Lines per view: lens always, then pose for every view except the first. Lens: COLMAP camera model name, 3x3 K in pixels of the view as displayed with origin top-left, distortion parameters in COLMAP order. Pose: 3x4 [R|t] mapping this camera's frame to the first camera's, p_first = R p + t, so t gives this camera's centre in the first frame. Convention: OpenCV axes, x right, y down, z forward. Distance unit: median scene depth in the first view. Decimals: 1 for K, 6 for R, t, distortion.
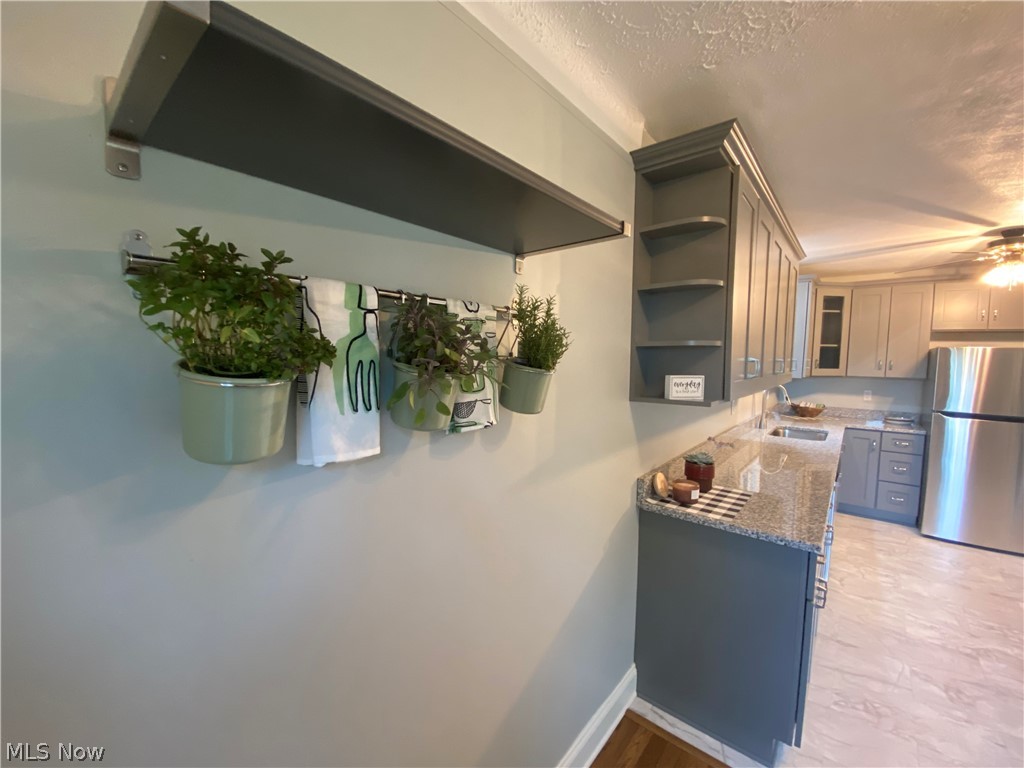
lens RADIAL K [[412.0, 0, 471.9], [0, 412.0, 376.0], [0, 0, 1]] dist [-0.029746, -0.003656]
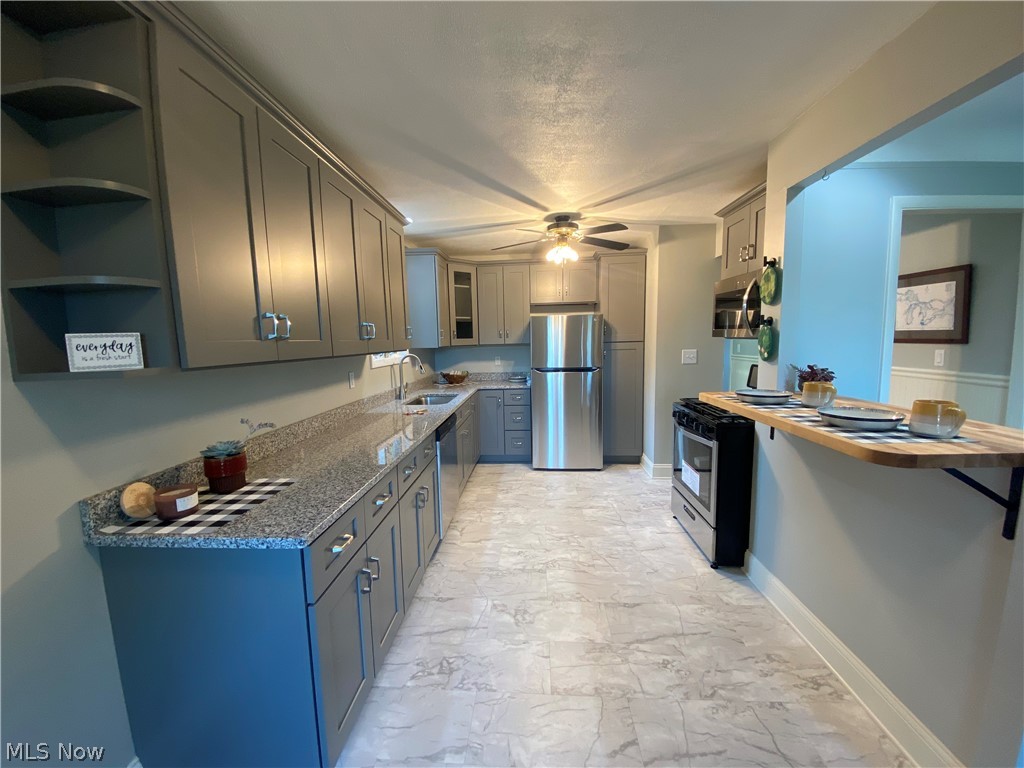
lens RADIAL K [[412.0, 0, 507.4], [0, 412.0, 382.7], [0, 0, 1]] dist [-0.029746, -0.003656]
pose [[0.767664, -0.099617, 0.633063, 0.424520], [0.070497, 0.994976, 0.071080, 0.053382], [-0.636963, -0.009936, 0.770830, 0.074309]]
